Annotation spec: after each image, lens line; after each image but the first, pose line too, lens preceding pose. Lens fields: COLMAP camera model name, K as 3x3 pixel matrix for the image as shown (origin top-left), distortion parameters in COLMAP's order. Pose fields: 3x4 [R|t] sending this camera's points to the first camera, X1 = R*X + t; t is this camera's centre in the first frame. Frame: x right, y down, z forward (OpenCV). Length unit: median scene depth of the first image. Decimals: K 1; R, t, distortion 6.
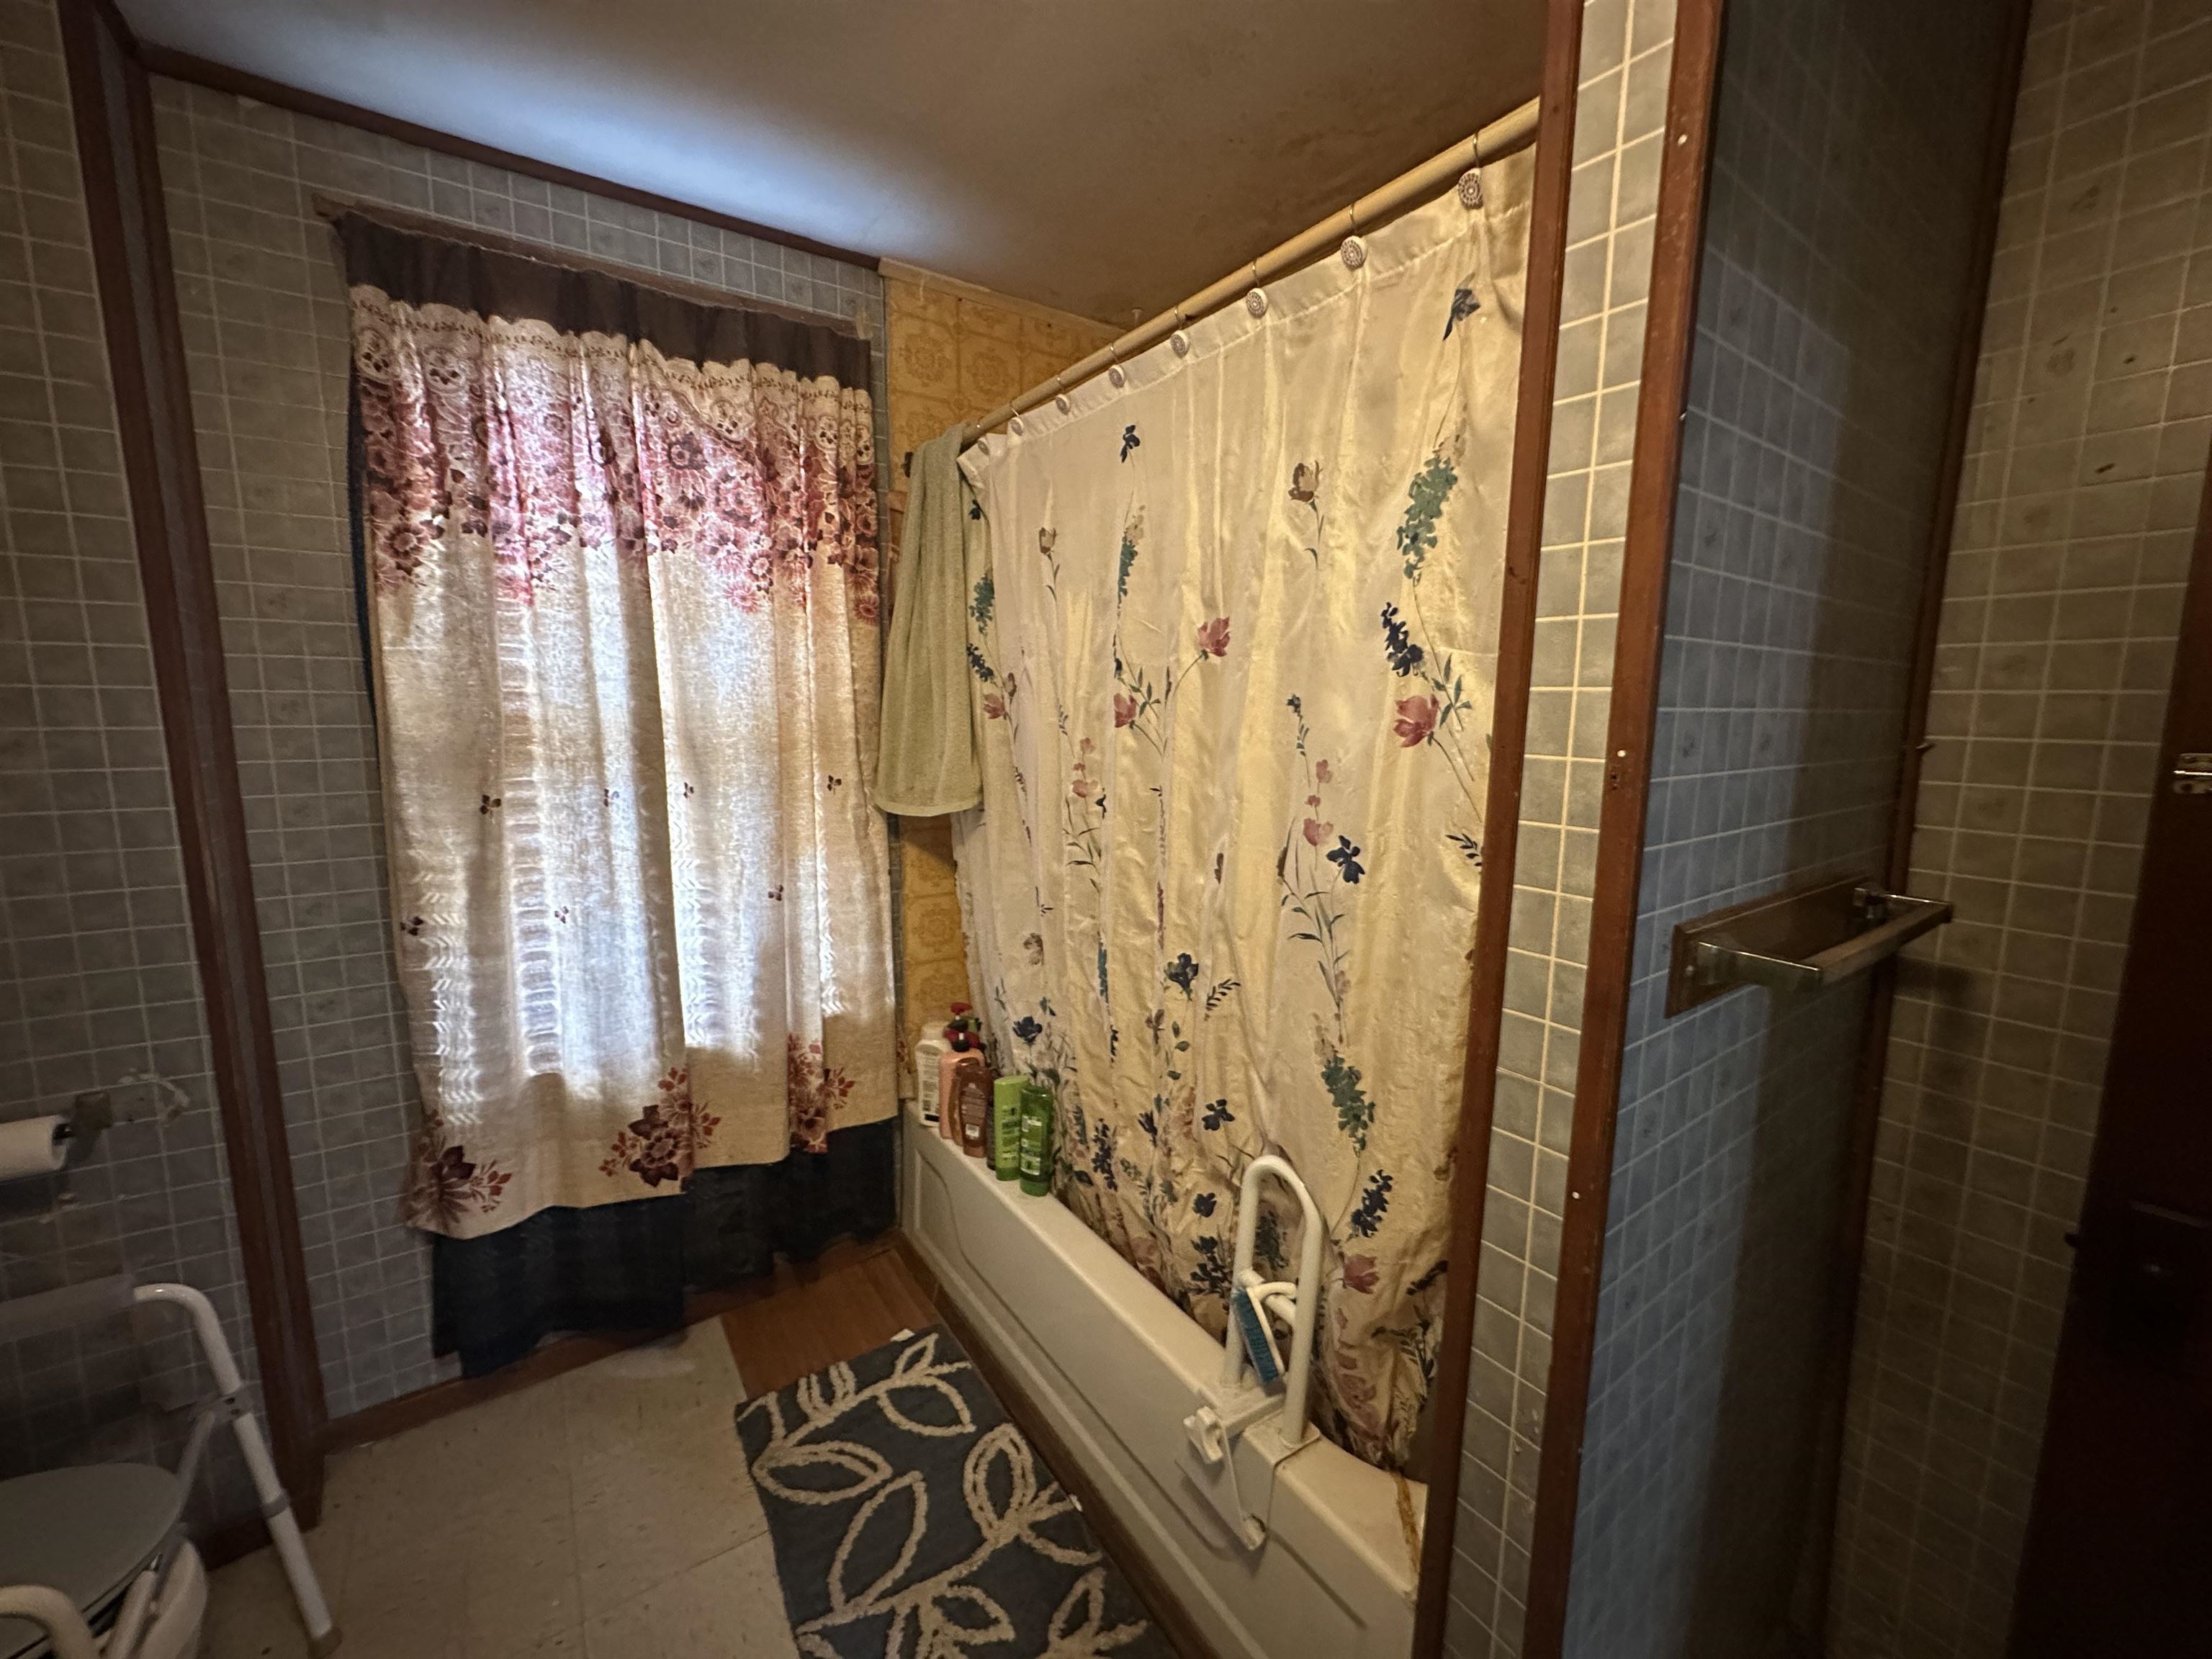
lens RADIAL K [[893.5, 0, 1114.3], [0, 893.5, 827.2], [0, 0, 1]] dist [-0.001442, -0.000374]
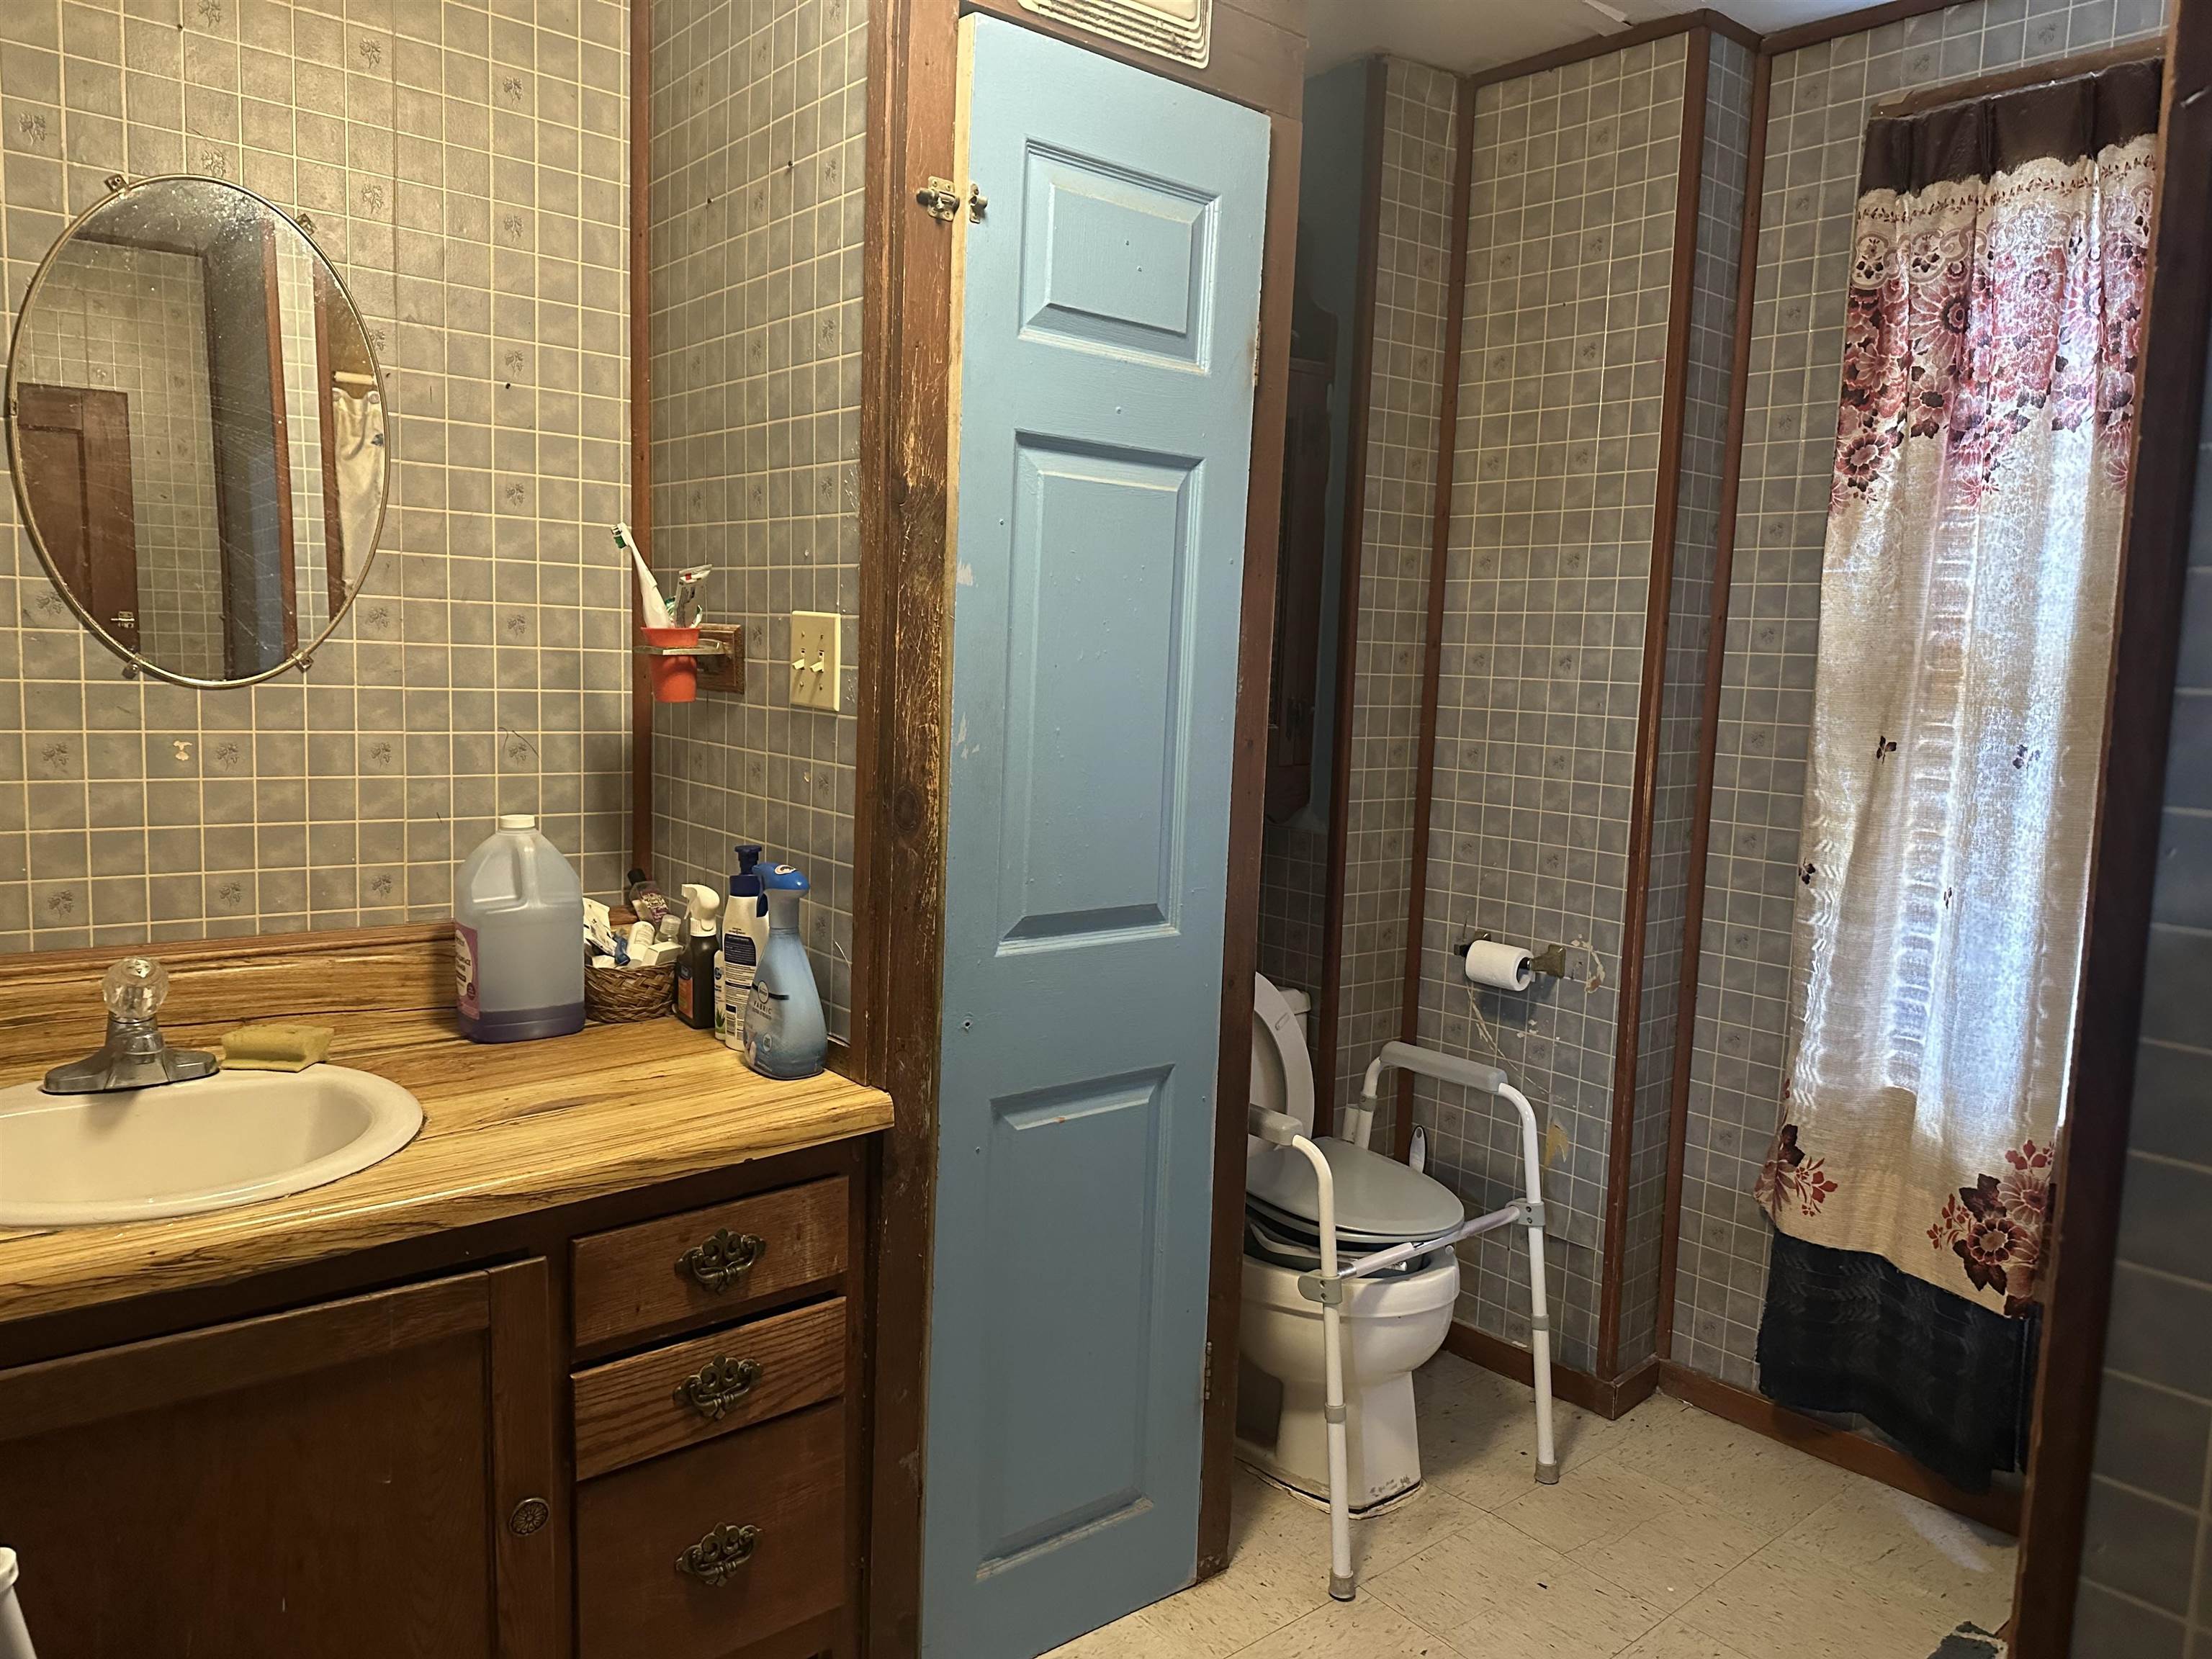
lens RADIAL K [[1579.4, 0, 1106.0], [0, 1579.4, 829.5], [0, 0, 1]] dist [-0.000519, 0.000098]
pose [[0.104028, 0.117037, -0.987664, 0.728767], [-0.168724, 0.980735, 0.098445, 0.028258], [0.980158, 0.156401, 0.121771, 0.089919]]
